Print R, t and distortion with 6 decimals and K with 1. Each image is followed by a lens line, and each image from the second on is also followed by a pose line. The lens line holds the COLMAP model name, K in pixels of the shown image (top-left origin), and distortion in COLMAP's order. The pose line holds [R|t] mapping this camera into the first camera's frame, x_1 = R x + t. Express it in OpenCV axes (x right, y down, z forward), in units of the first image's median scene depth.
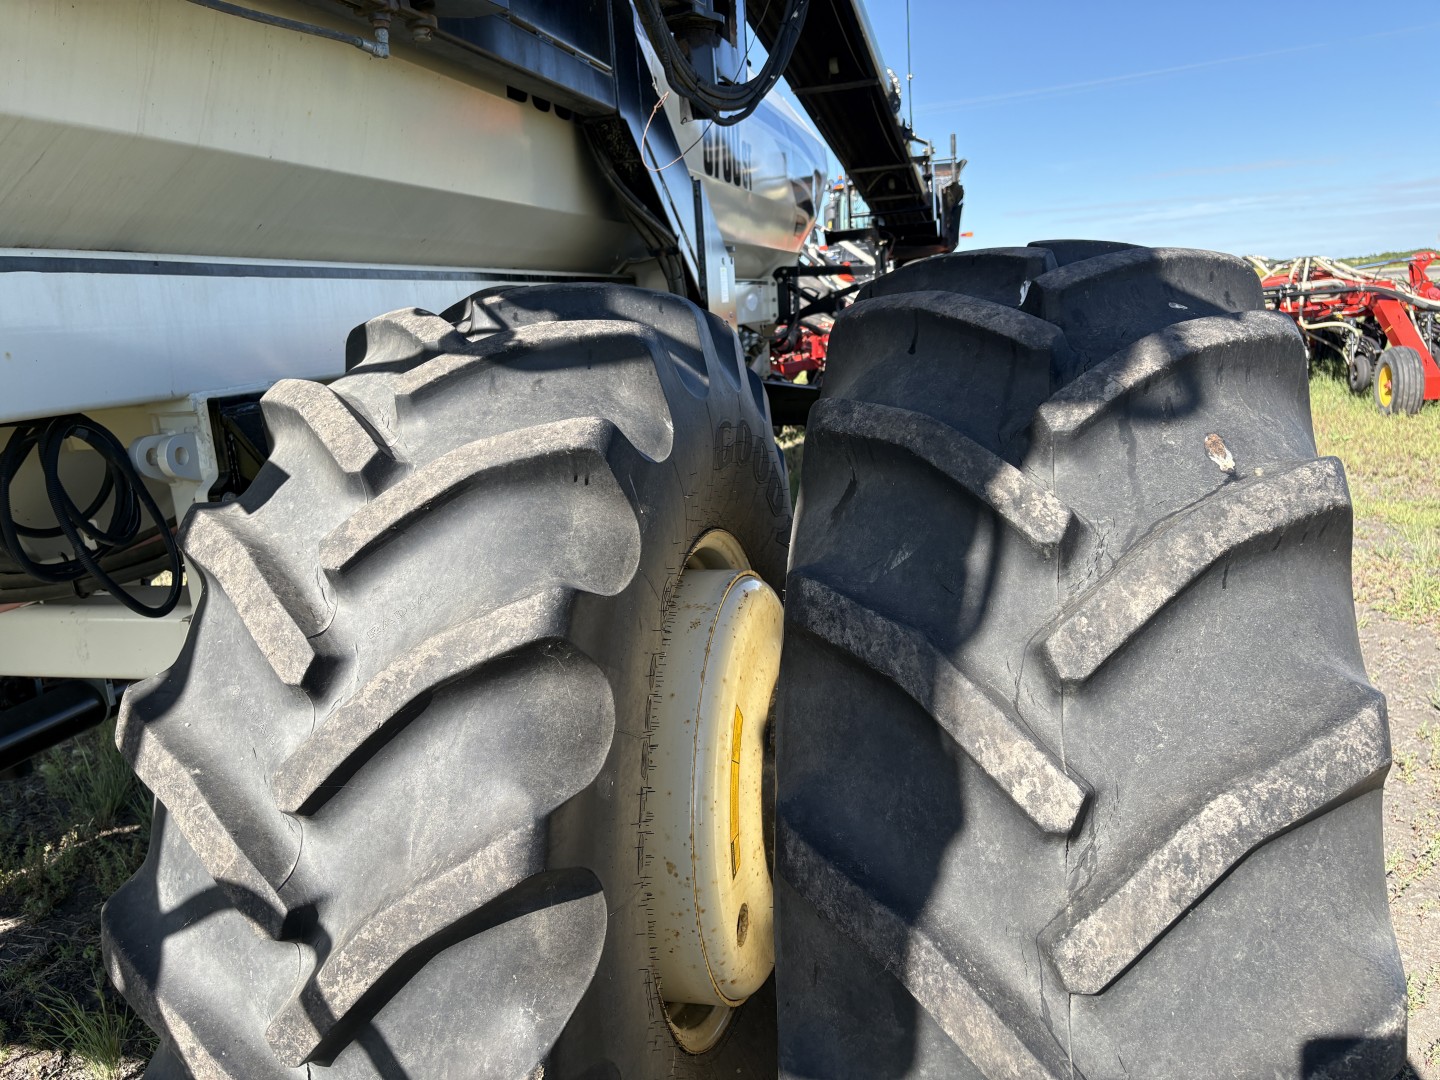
lens RADIAL K [[1094.9, 0, 724.8], [0, 1094.9, 564.4], [0, 0, 1]] dist [0.009032, -0.000479]
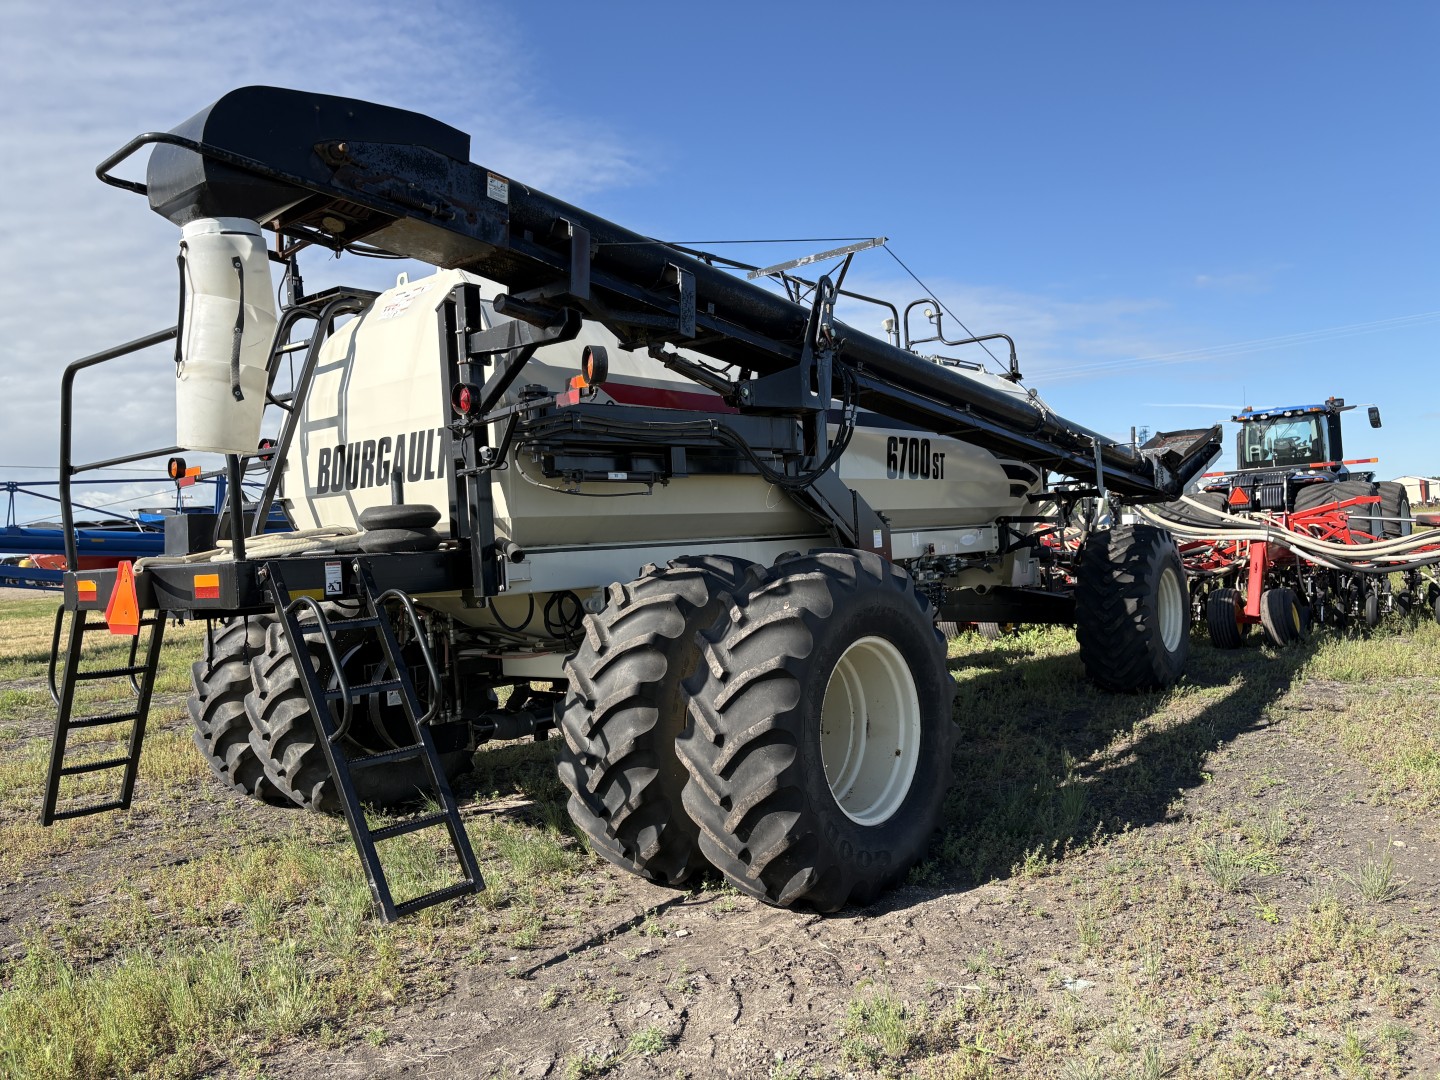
lens RADIAL K [[1094.9, 0, 724.8], [0, 1094.9, 564.4], [0, 0, 1]] dist [0.009032, -0.000479]
pose [[0.902551, 0.014832, -0.430327, 1.875401], [-0.094275, 0.981965, -0.163883, 0.421531], [0.420136, 0.188482, 0.887671, -2.628596]]
